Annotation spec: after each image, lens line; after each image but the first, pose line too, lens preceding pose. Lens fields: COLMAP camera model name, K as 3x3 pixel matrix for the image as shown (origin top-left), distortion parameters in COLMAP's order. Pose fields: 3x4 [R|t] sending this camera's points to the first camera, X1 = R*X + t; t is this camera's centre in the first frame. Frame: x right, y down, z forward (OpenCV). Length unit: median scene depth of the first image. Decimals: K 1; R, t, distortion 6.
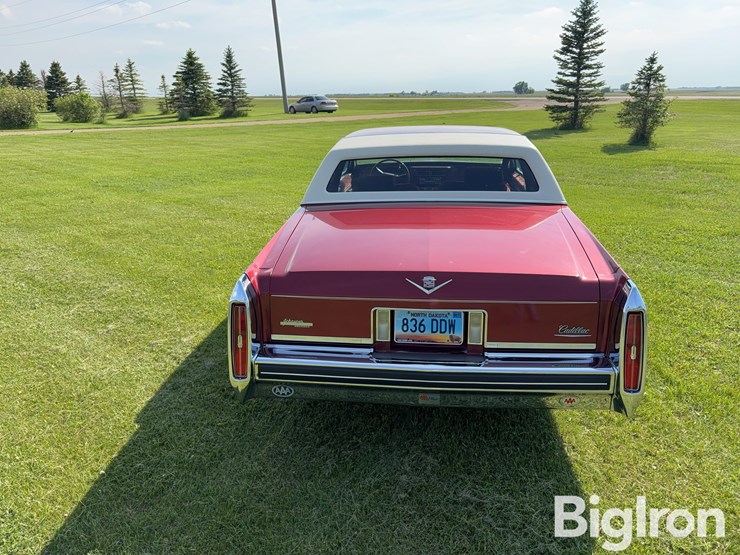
lens RADIAL K [[565.0, 0, 370.9], [0, 565.0, 279.3], [0, 0, 1]] dist [0.048270, -0.052055]
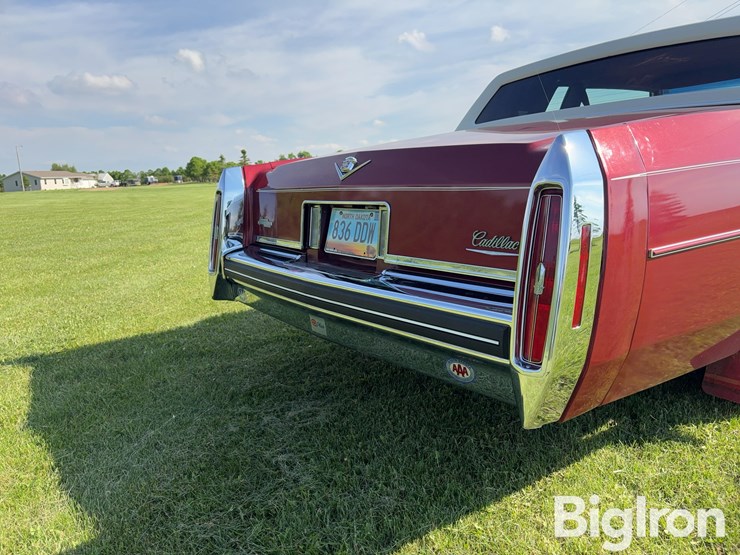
lens RADIAL K [[565.0, 0, 370.9], [0, 565.0, 279.3], [0, 0, 1]] dist [0.048270, -0.052055]
pose [[0.666423, 0.118054, -0.736168, 0.040493], [-0.189836, 0.981710, -0.014421, 0.009229], [0.721001, 0.149362, 0.676645, 0.034039]]
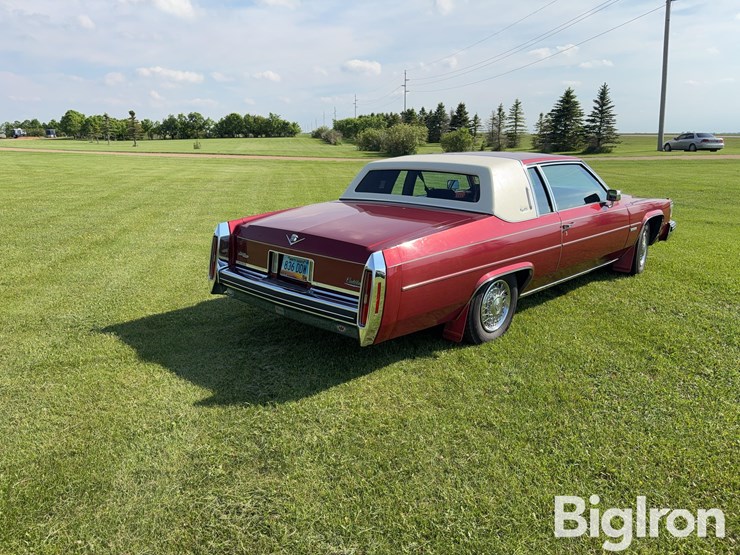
lens RADIAL K [[565.0, 0, 370.9], [0, 565.0, 279.3], [0, 0, 1]] dist [0.048270, -0.052055]
pose [[0.789135, 0.164805, -0.591697, 0.074683], [-0.199937, 0.979789, 0.006248, 0.003972], [0.580768, 0.113371, 0.806136, -0.008191]]
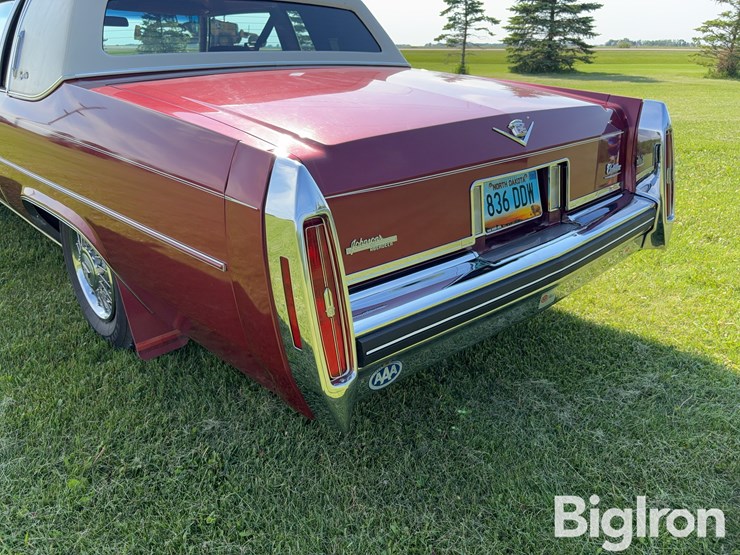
lens RADIAL K [[565.0, 0, 370.9], [0, 565.0, 279.3], [0, 0, 1]] dist [0.048270, -0.052055]
pose [[0.658157, -0.275767, 0.700559, -0.031865], [0.223793, 0.960103, 0.167686, 0.001452], [-0.718851, 0.046417, 0.693613, 0.040973]]
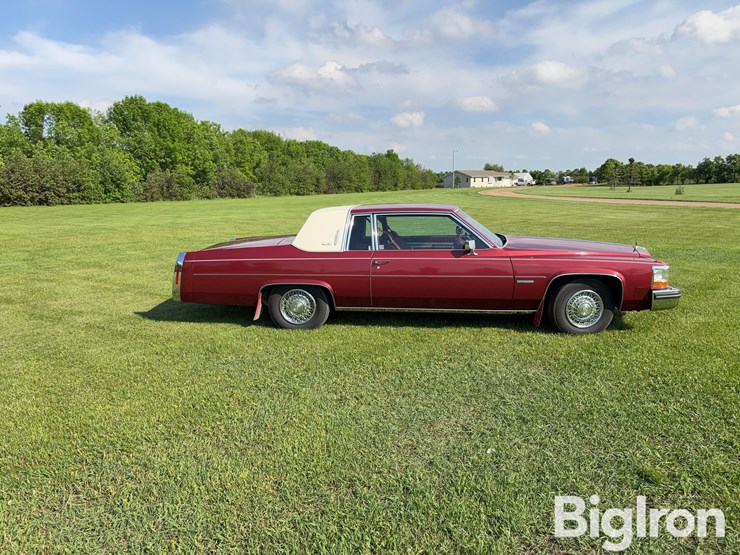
lens RADIAL K [[565.0, 0, 370.9], [0, 565.0, 279.3], [0, 0, 1]] dist [0.048270, -0.052055]
pose [[0.012005, 0.178899, -0.983794, 0.182202], [-0.294268, 0.940928, 0.167513, -0.033964], [0.955648, 0.287488, 0.063940, 0.098640]]
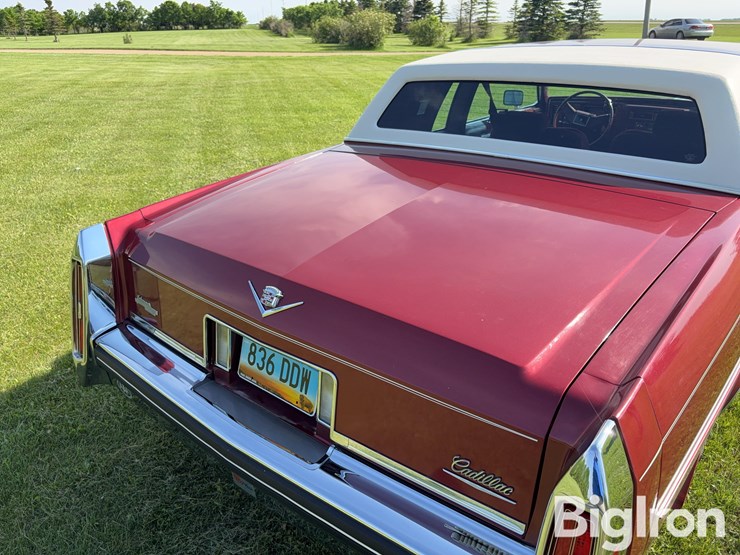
lens RADIAL K [[564.2, 0, 370.7], [0, 564.2, 283.4], [0, 0, 1]] dist [0.069669, -0.086004]
pose [[0.833627, 0.232237, -0.501131, 0.028553], [-0.171214, 0.971268, 0.165298, -0.007246], [0.525121, -0.051996, 0.849438, 0.034750]]
